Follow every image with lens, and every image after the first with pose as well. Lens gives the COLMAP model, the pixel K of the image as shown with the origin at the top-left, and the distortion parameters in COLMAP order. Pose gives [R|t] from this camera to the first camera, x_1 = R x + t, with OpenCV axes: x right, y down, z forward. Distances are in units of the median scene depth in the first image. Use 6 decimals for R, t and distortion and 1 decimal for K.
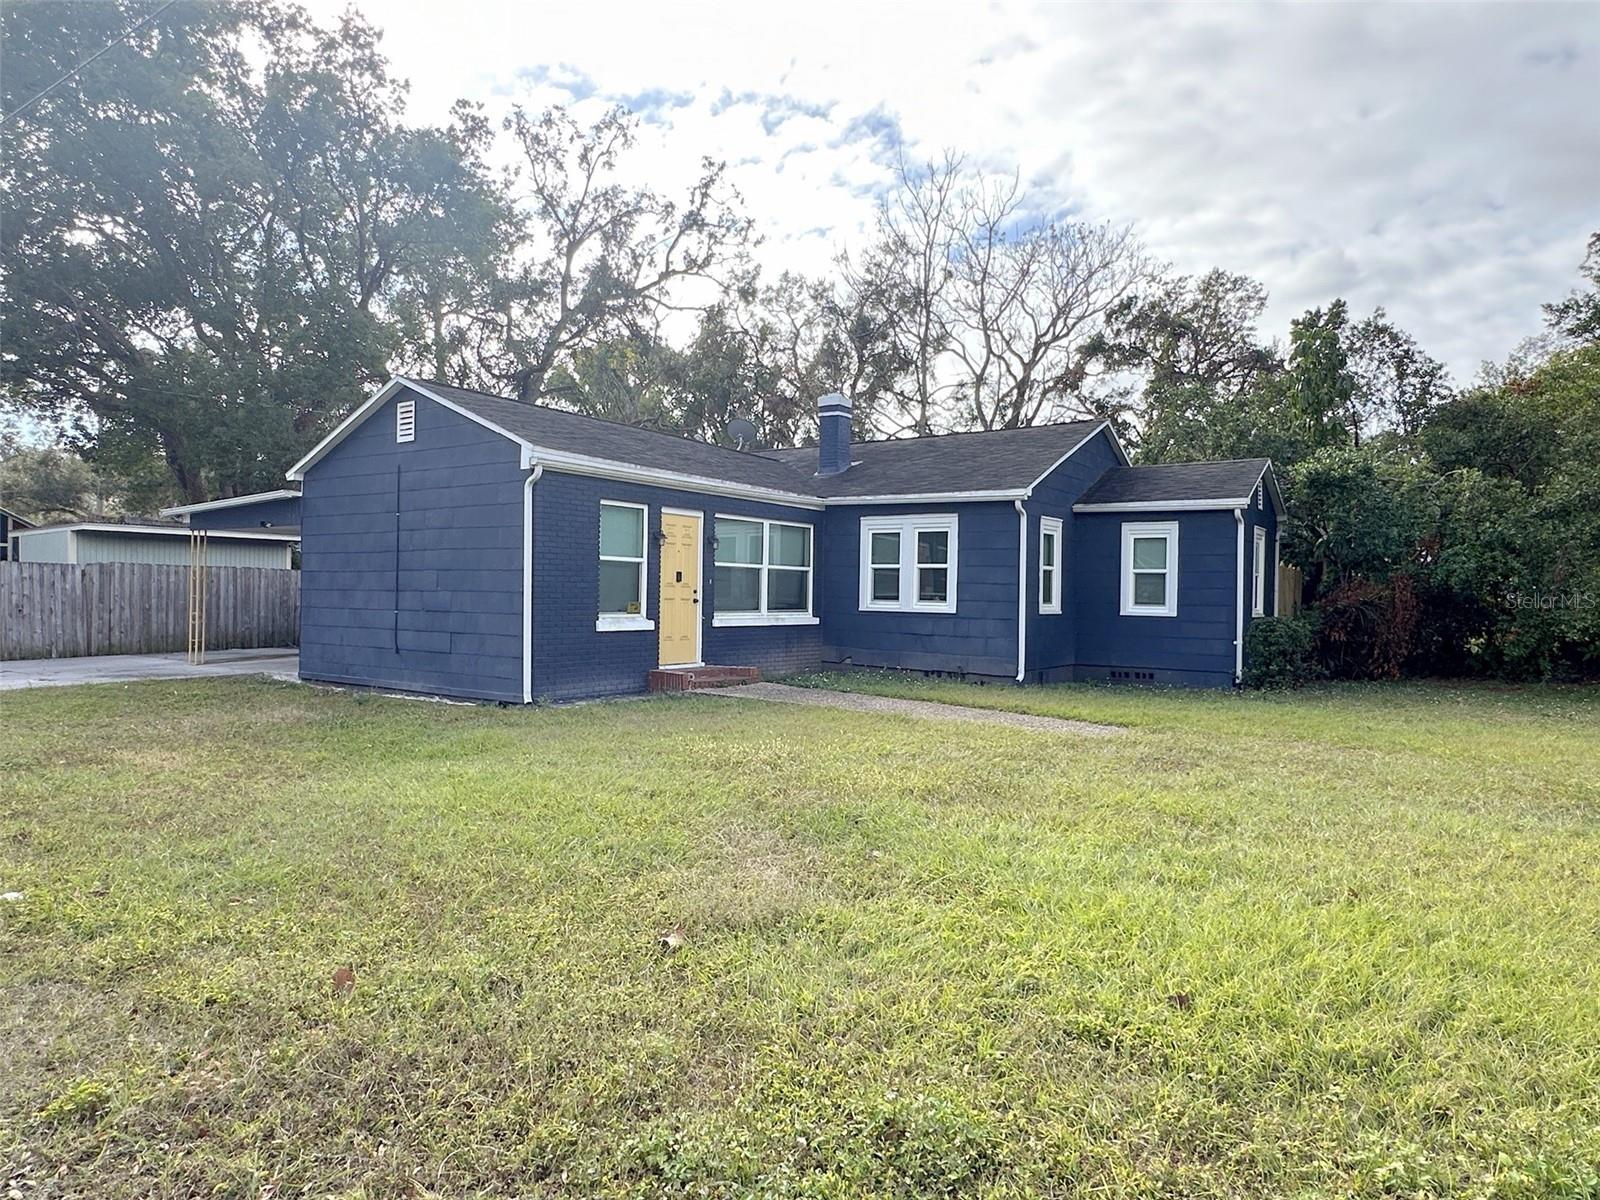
lens RADIAL K [[979.3, 0, 799.8], [0, 979.3, 600.1], [0, 0, 1]] dist [0.006232, 0.000405]
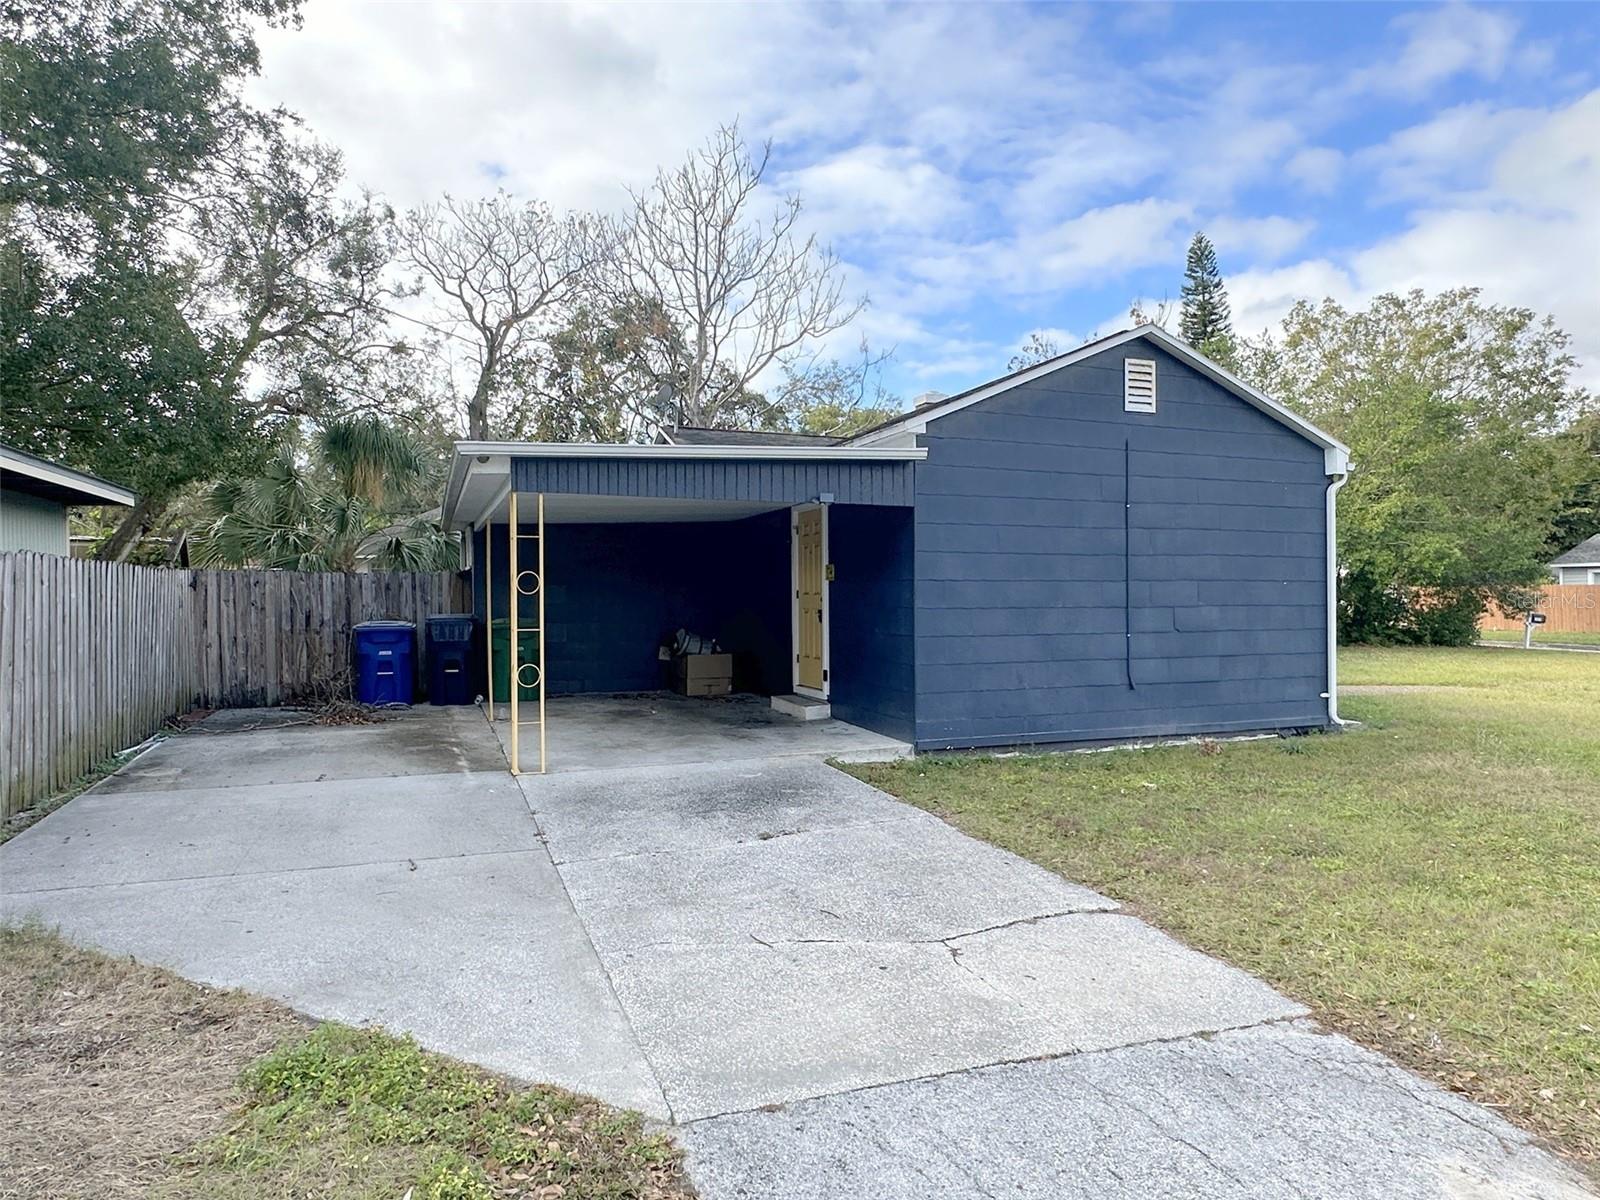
lens RADIAL K [[979.3, 0, 799.3], [0, 979.3, 600.6], [0, 0, 1]] dist [0.006232, 0.000405]
pose [[0.570385, -0.021421, 0.821098, -1.200471], [0.011478, 0.999770, 0.018109, -0.032149], [-0.821297, -0.000905, 0.570500, 0.794472]]
